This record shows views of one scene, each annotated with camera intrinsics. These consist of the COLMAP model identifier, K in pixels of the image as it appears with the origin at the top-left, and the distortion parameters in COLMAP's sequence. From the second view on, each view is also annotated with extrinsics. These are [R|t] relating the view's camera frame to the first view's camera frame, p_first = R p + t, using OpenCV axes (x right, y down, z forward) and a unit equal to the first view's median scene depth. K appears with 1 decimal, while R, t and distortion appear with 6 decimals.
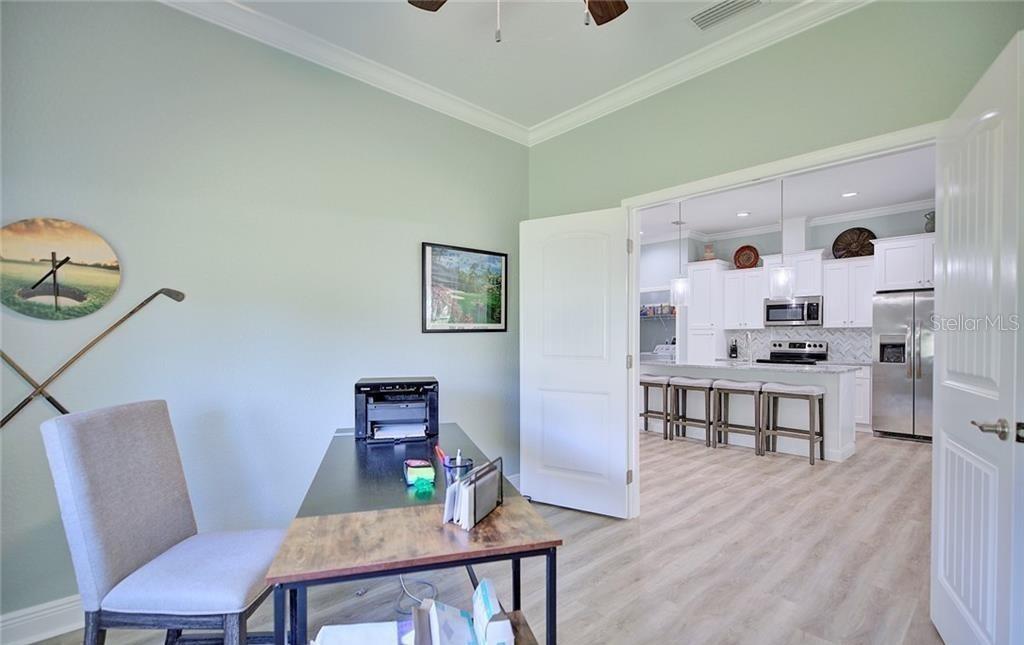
lens RADIAL K [[477.8, 0, 510.9], [0, 477.8, 345.1], [0, 0, 1]] dist [0.000041, 0.000073]
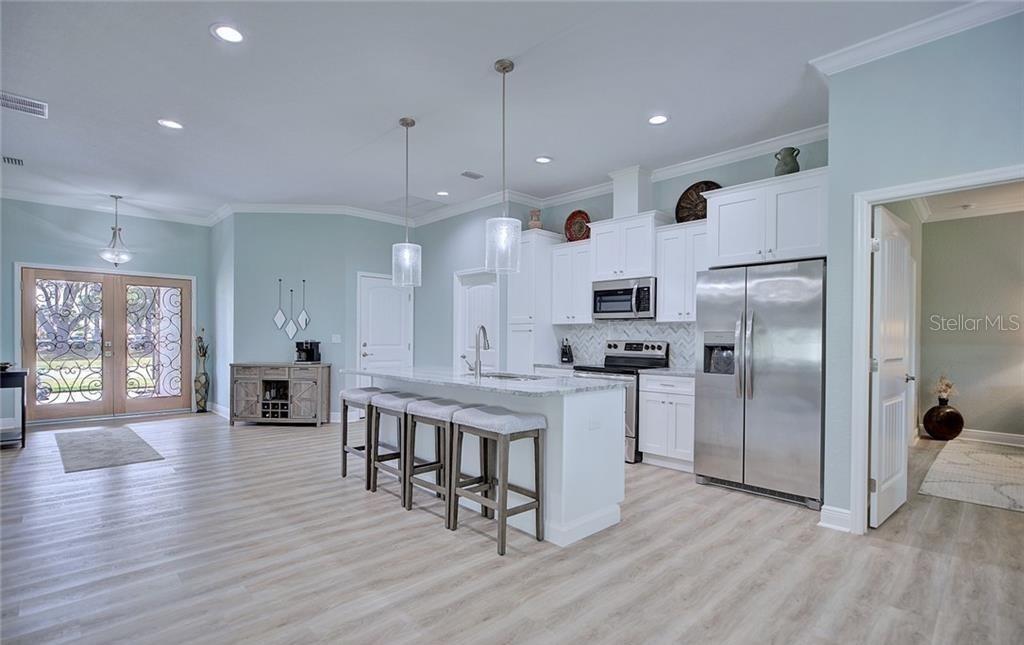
lens RADIAL K [[490.5, 0, 515.0], [0, 490.5, 342.7], [0, 0, 1]] dist [0.004928, 0.000525]
pose [[0.999748, 0.008218, 0.020875, 0.424320], [-0.008123, 0.999956, -0.004629, -0.000561], [-0.020912, 0.004459, 0.999771, 0.275788]]
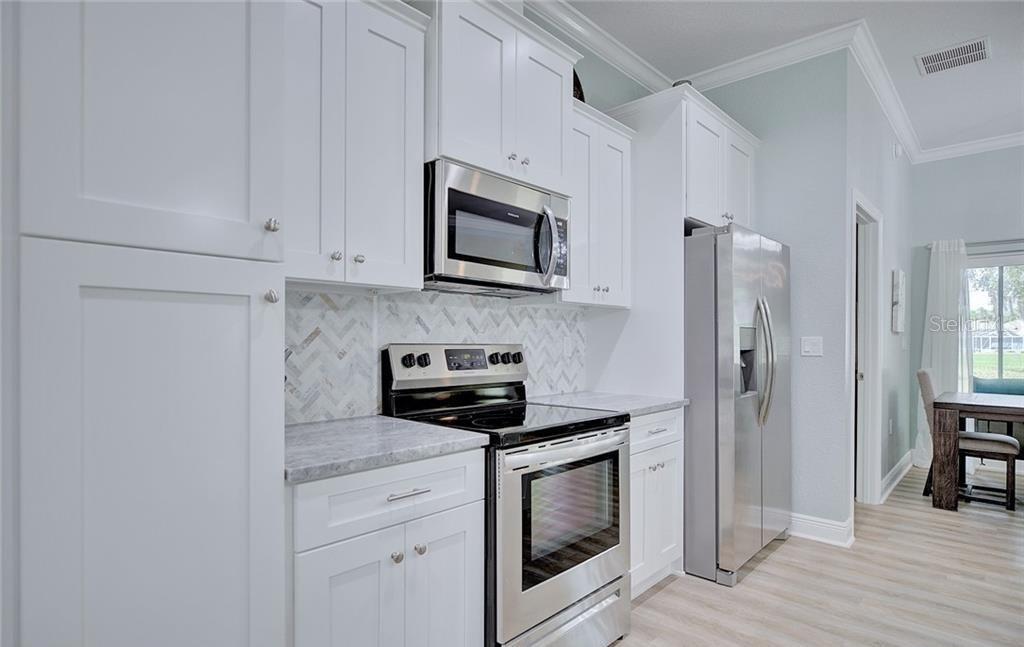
lens RADIAL K [[544.7, 0, 510.9], [0, 544.7, 339.4], [0, 0, 1]] dist [0.000116, 0.000430]
pose [[-0.077133, 0.000516, 0.997021, 0.288785], [0.012017, 0.999928, 0.000412, -0.011195], [-0.996948, 0.012013, -0.077134, 1.048263]]
